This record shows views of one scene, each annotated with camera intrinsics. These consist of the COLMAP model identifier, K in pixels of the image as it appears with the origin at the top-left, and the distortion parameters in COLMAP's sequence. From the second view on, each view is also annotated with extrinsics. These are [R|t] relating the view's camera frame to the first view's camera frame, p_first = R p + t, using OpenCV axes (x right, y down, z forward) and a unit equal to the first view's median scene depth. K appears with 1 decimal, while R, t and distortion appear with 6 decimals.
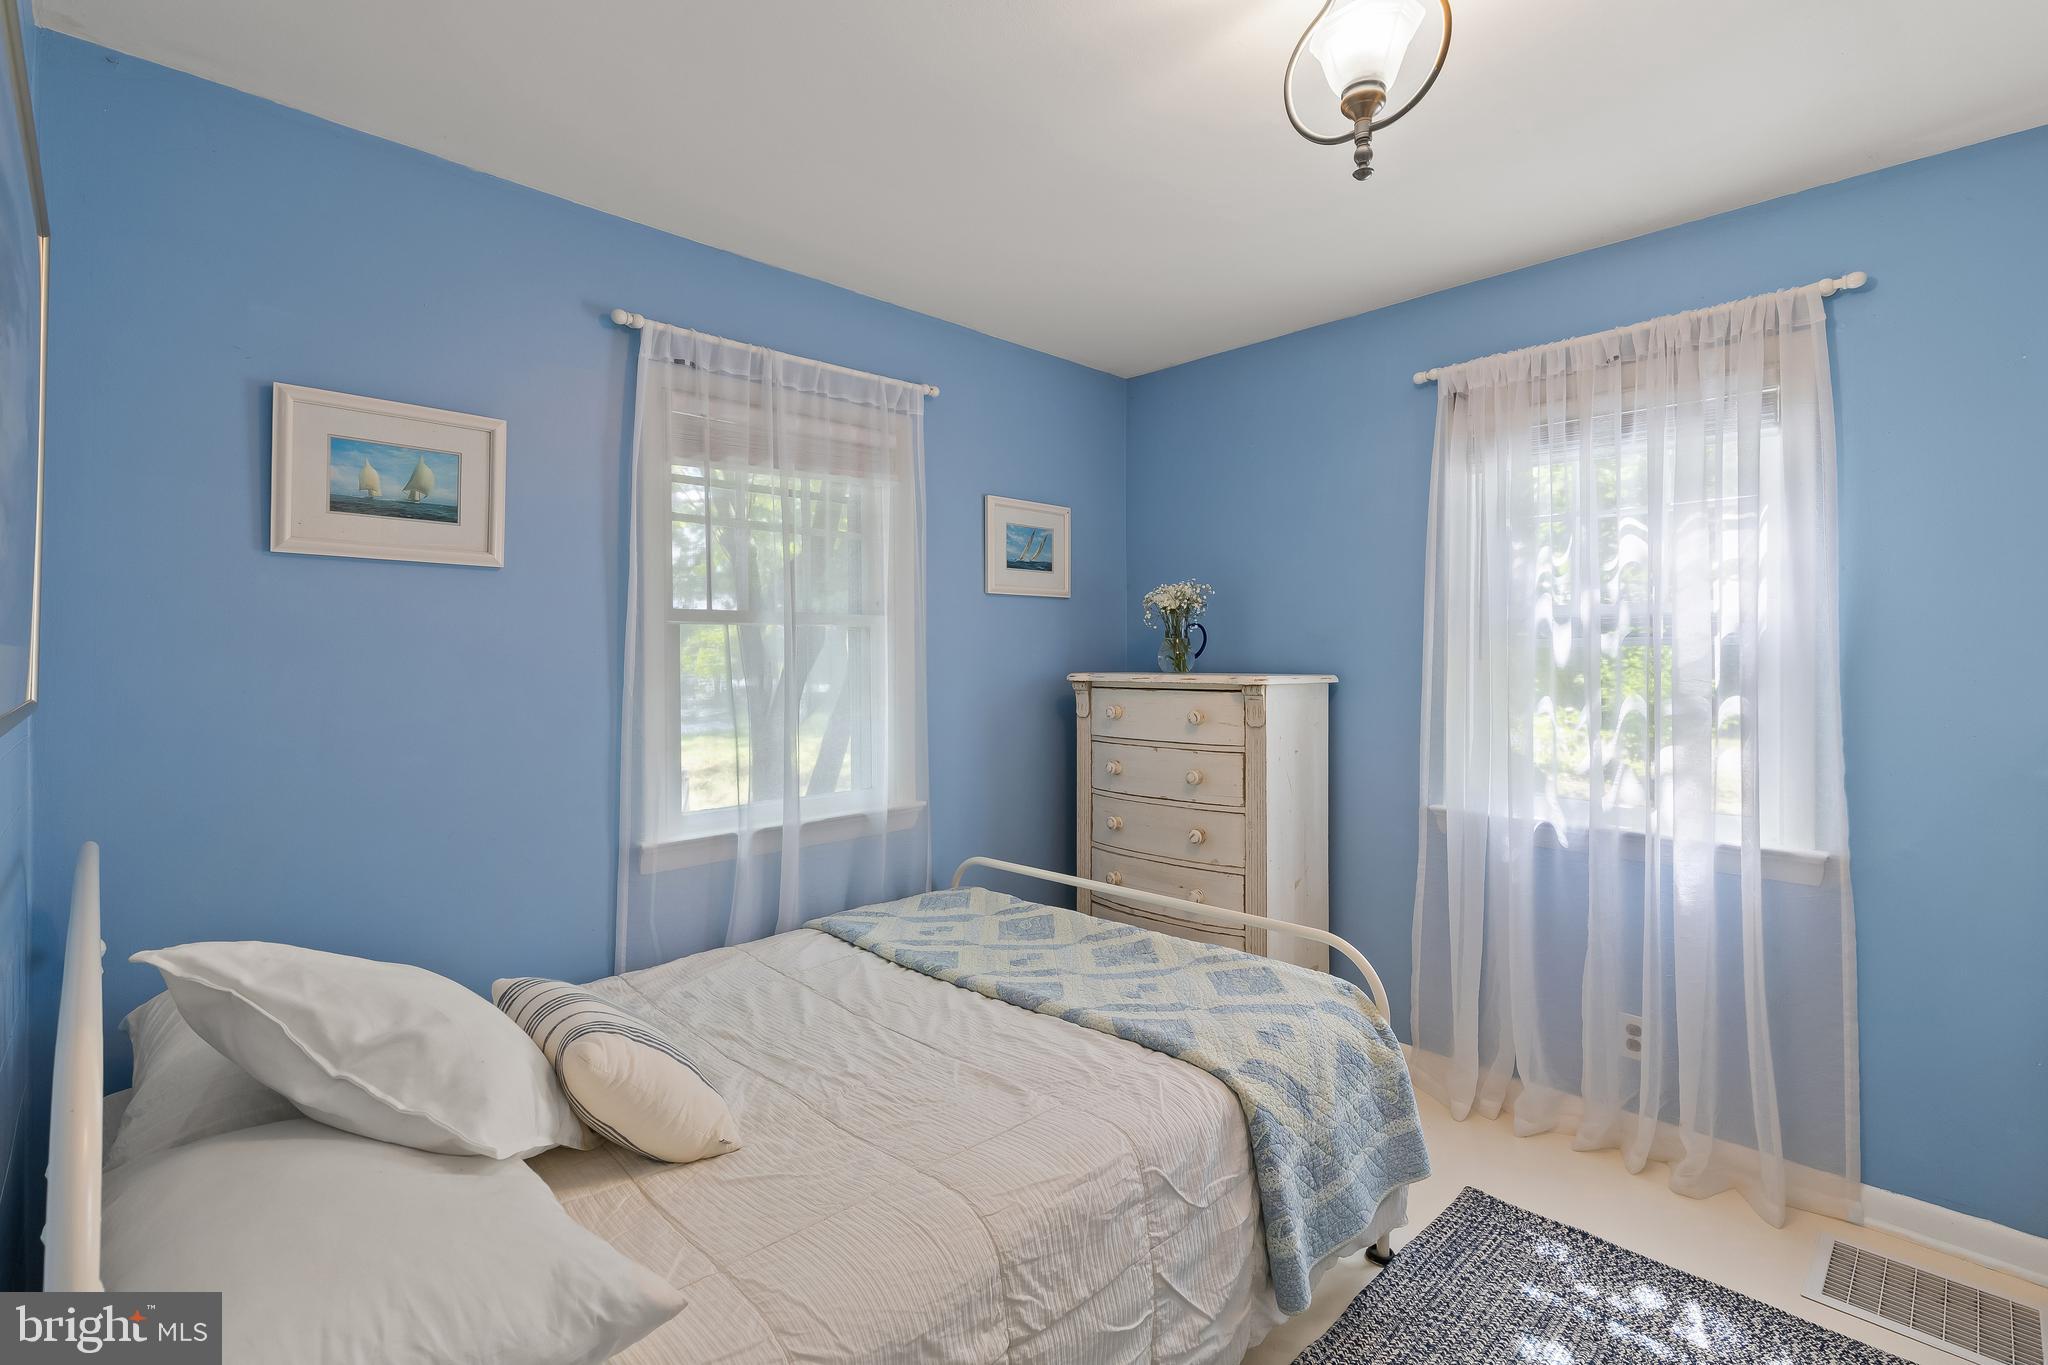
lens RADIAL K [[927.2, 0, 1029.3], [0, 927.2, 664.4], [0, 0, 1]] dist [0.017188, 0.001067]
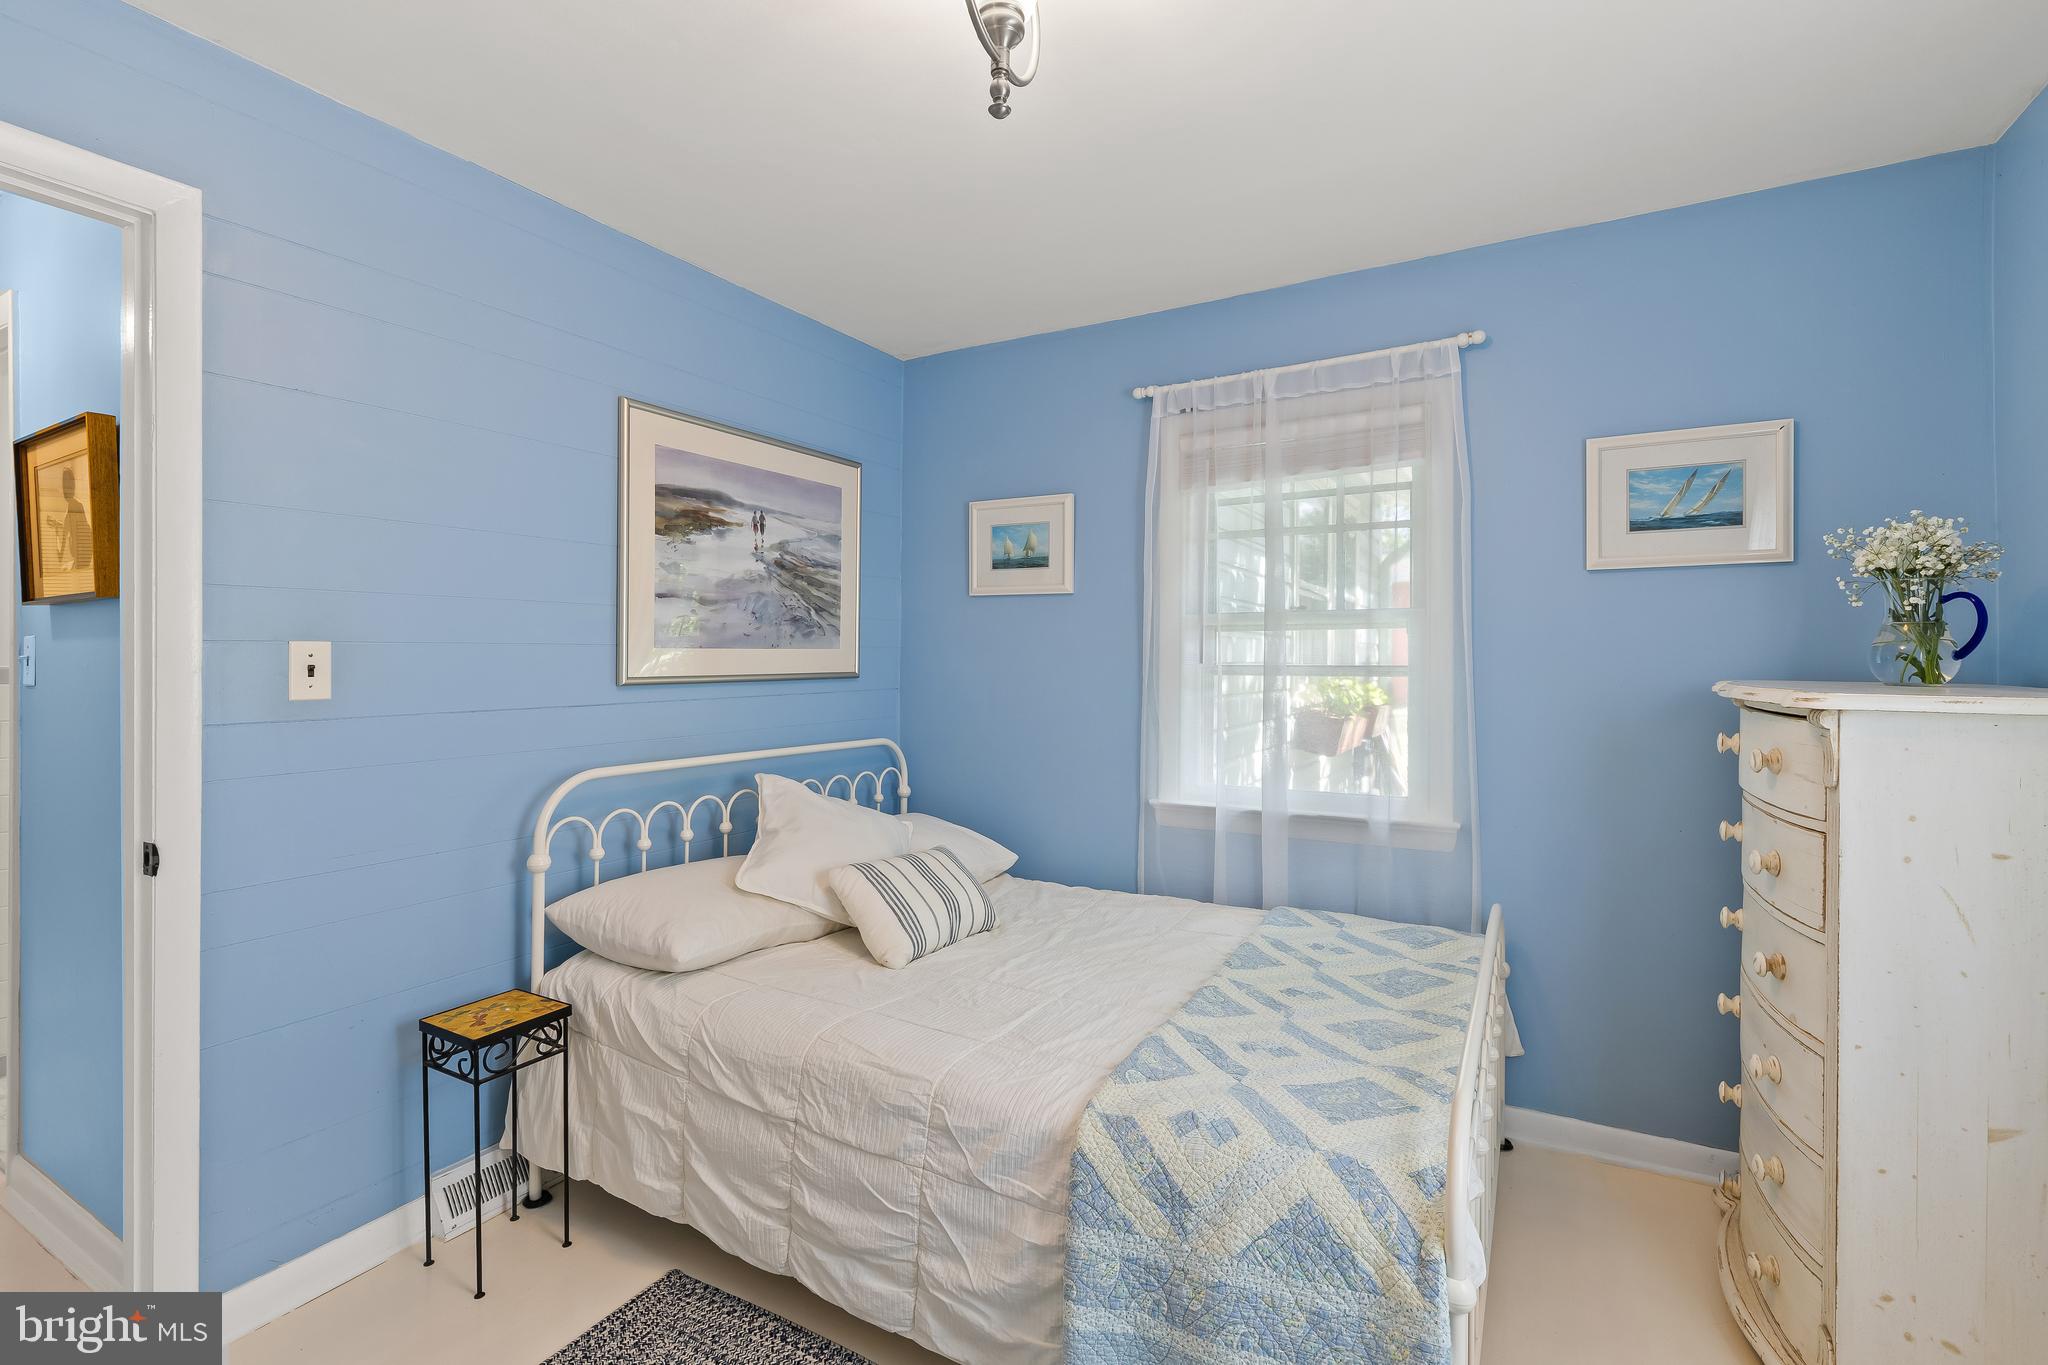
lens RADIAL K [[927.2, 0, 1025.7], [0, 927.2, 668.3], [0, 0, 1]] dist [0.017188, 0.001067]
pose [[0.272185, 0.017468, -0.962086, 0.754644], [-0.009421, 0.999836, 0.015488, -0.006177], [0.962199, 0.004848, 0.272305, 0.481459]]
